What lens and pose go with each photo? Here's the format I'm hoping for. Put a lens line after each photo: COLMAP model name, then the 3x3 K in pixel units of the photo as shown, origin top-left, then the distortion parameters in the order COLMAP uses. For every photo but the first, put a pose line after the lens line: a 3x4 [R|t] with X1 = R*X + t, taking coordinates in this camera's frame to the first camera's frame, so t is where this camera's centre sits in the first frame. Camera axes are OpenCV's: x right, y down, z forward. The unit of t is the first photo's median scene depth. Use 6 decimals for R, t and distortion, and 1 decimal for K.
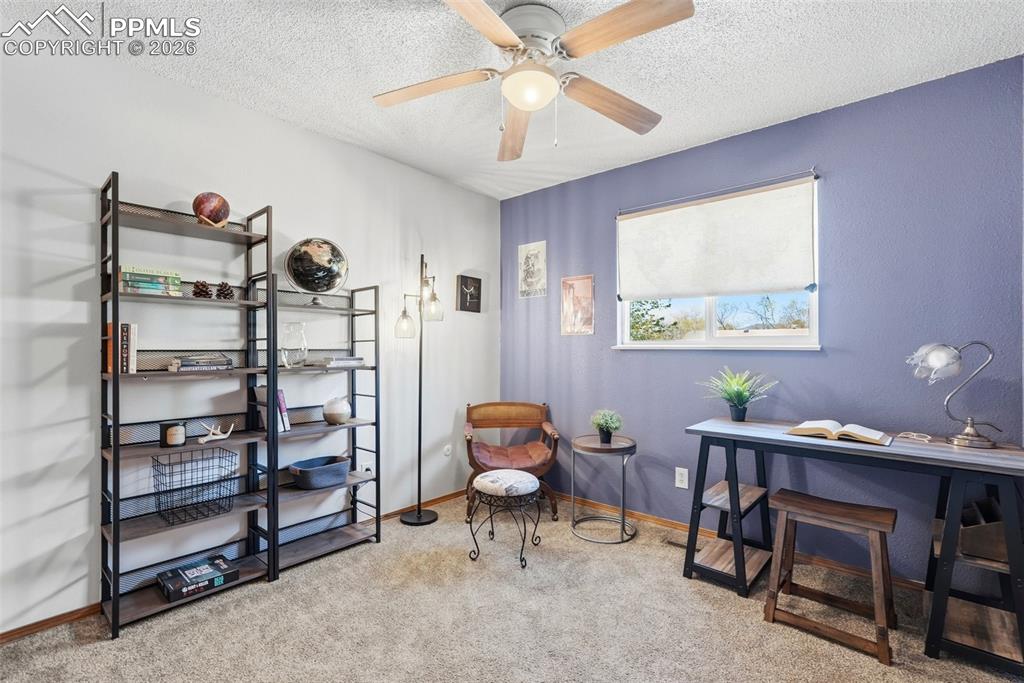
lens RADIAL K [[459.9, 0, 513.7], [0, 459.9, 349.1], [0, 0, 1]] dist [-0.016341, 0.009366]
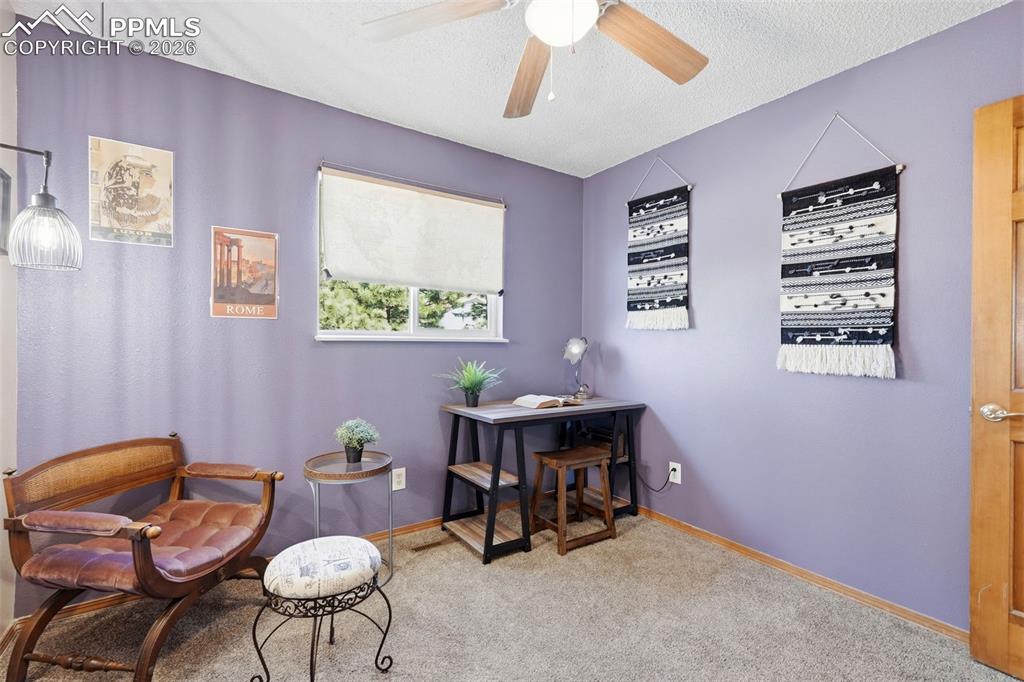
lens RADIAL K [[460.6, 0, 512.4], [0, 460.6, 342.2], [0, 0, 1]] dist [-0.002499, 0.000128]
pose [[0.239122, -0.006708, 0.970966, -0.567089], [-0.008352, 0.999925, 0.008965, -0.009153], [-0.970954, -0.010253, 0.239048, 0.650785]]
